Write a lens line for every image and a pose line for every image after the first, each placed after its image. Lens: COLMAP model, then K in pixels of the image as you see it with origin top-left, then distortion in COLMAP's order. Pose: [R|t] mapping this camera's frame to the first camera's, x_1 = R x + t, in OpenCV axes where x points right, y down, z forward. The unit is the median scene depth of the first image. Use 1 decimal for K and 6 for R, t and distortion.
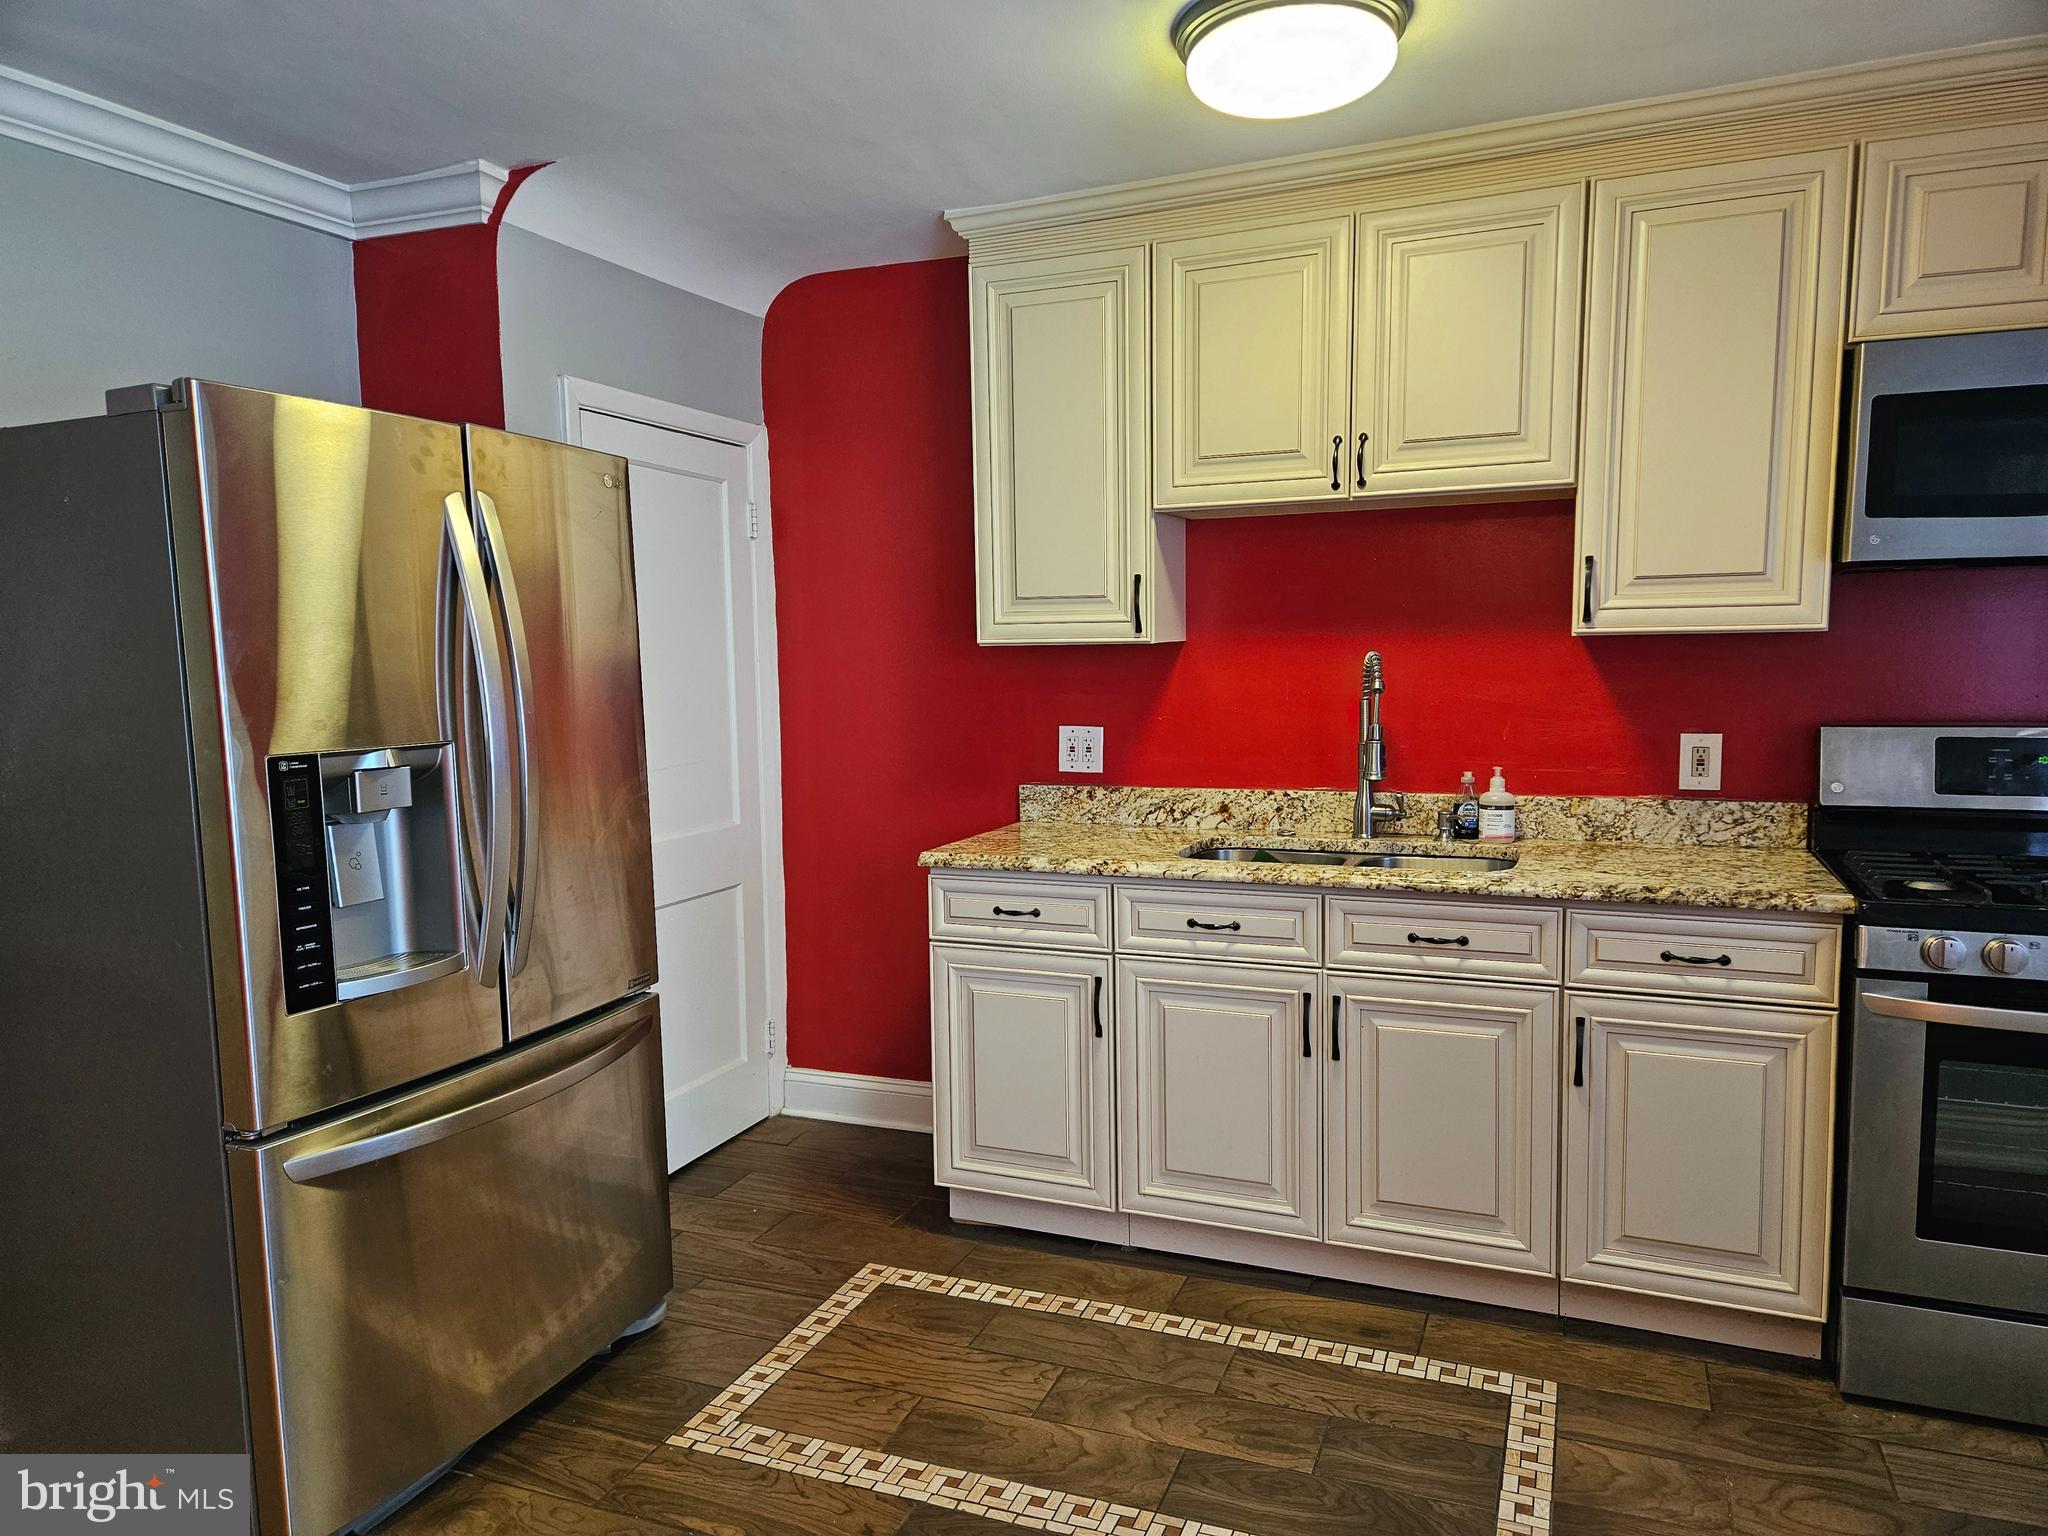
lens RADIAL K [[1365.6, 0, 1020.1], [0, 1365.6, 788.3], [0, 0, 1]] dist [0.079650, -0.062914]
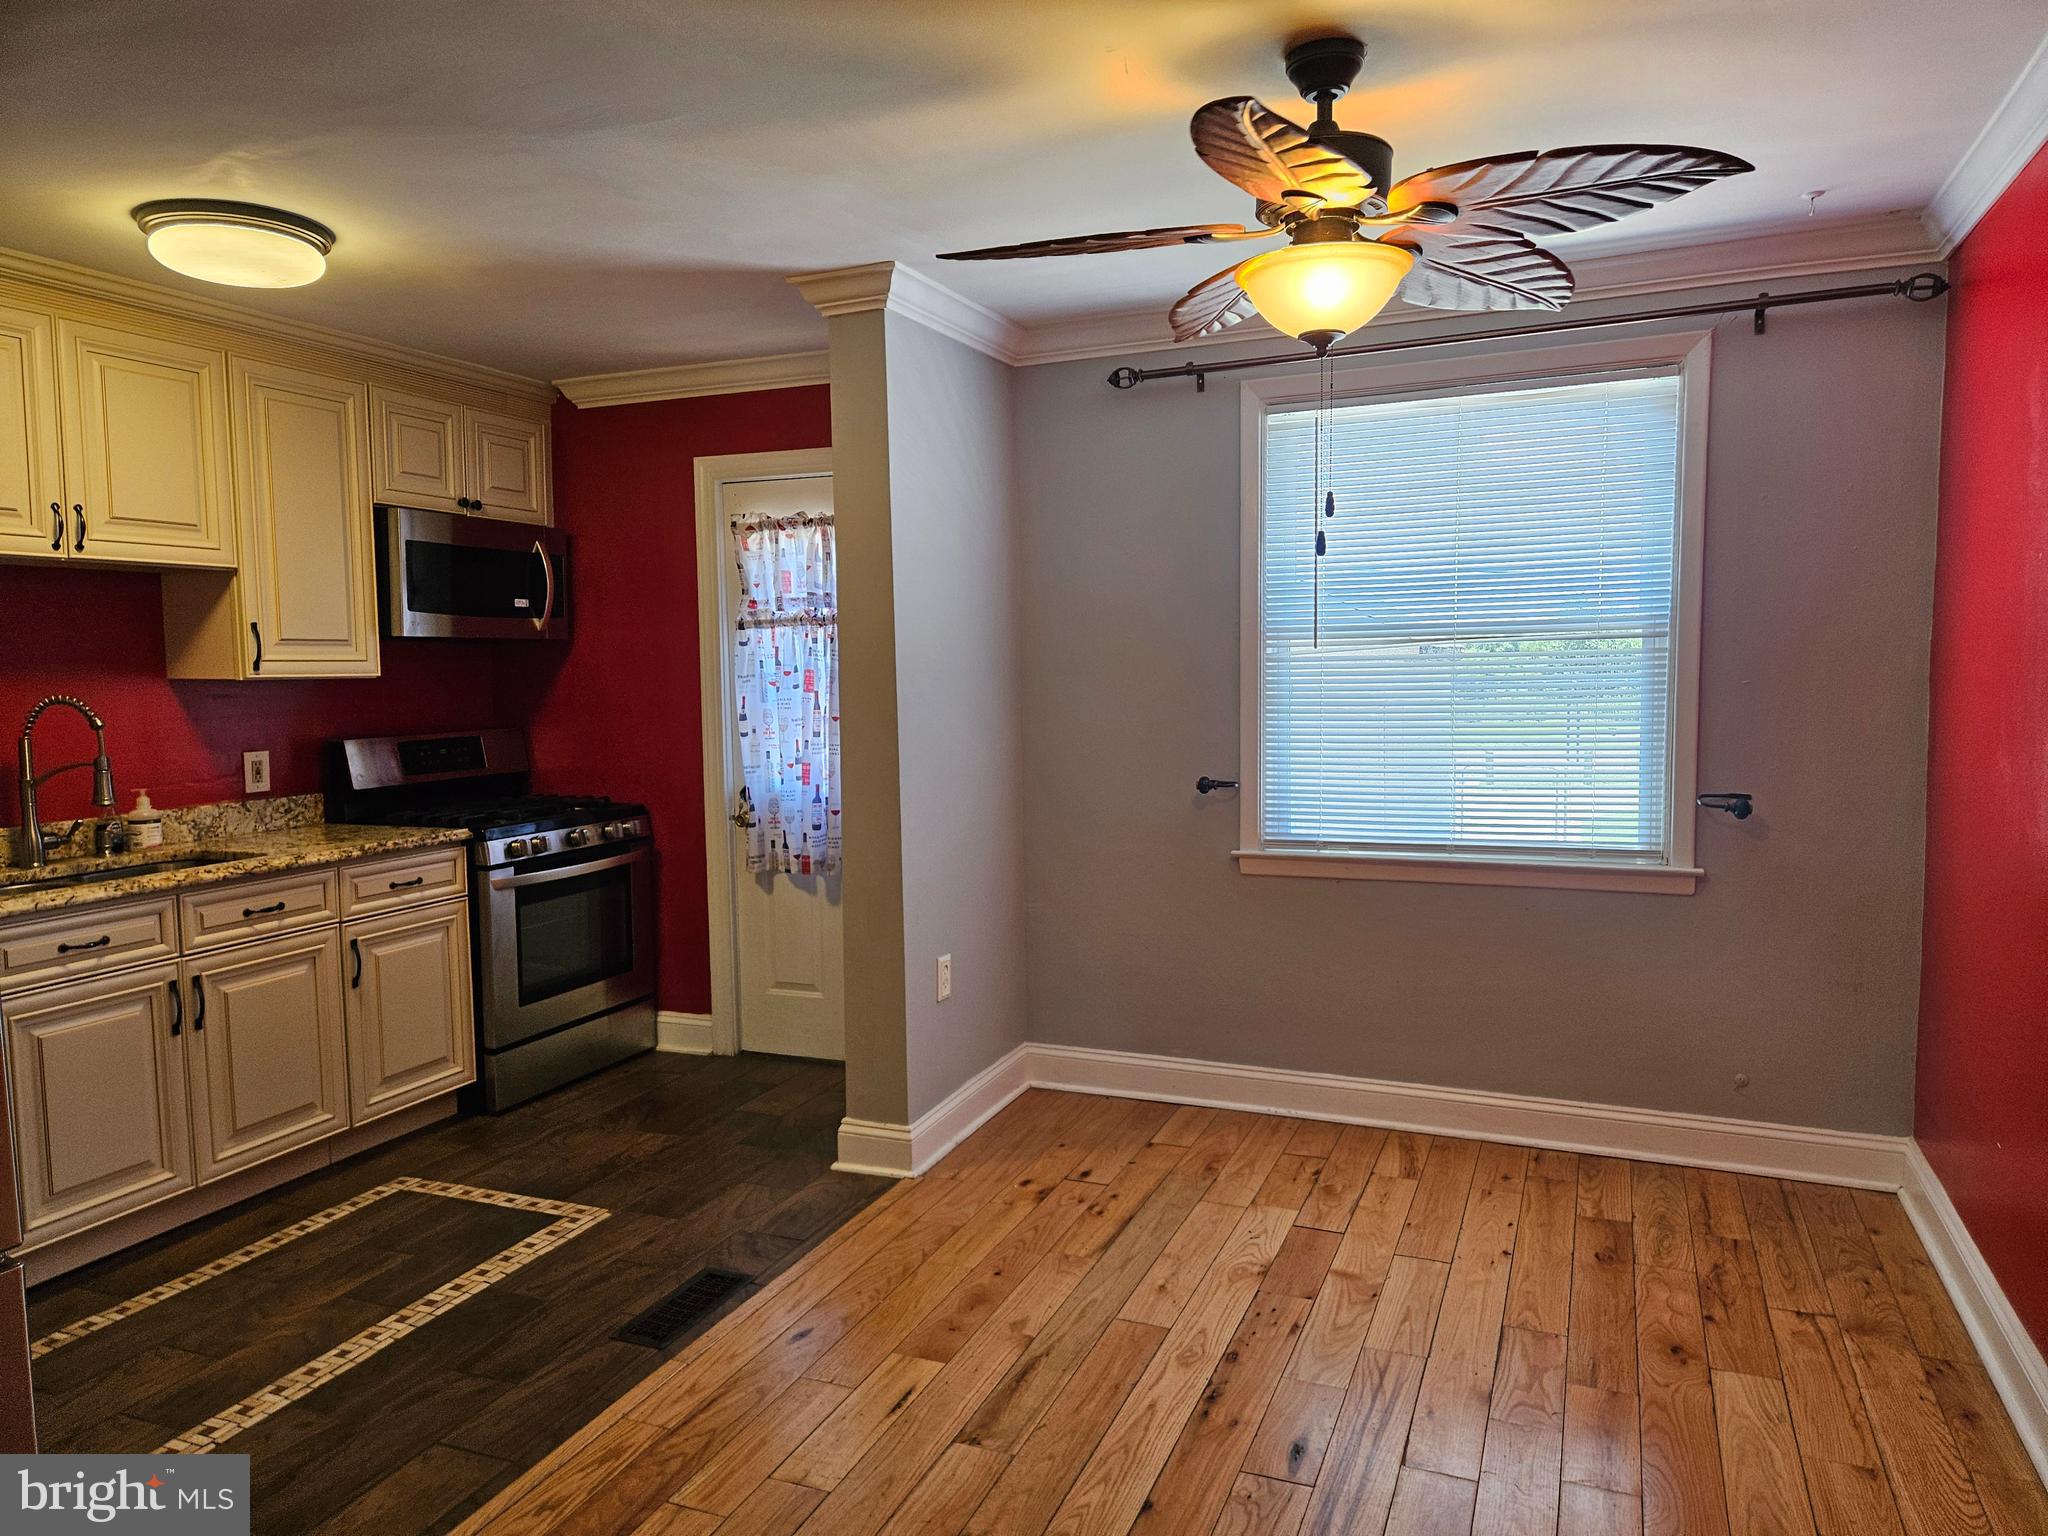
lens RADIAL K [[1365.6, 0, 1044.6], [0, 1365.6, 769.4], [0, 0, 1]] dist [0.079650, -0.062914]
pose [[-0.000576, -0.063355, 0.997991, -0.951858], [0.119245, 0.990866, 0.062972, -0.016290], [-0.992865, 0.119041, 0.006984, 0.222848]]
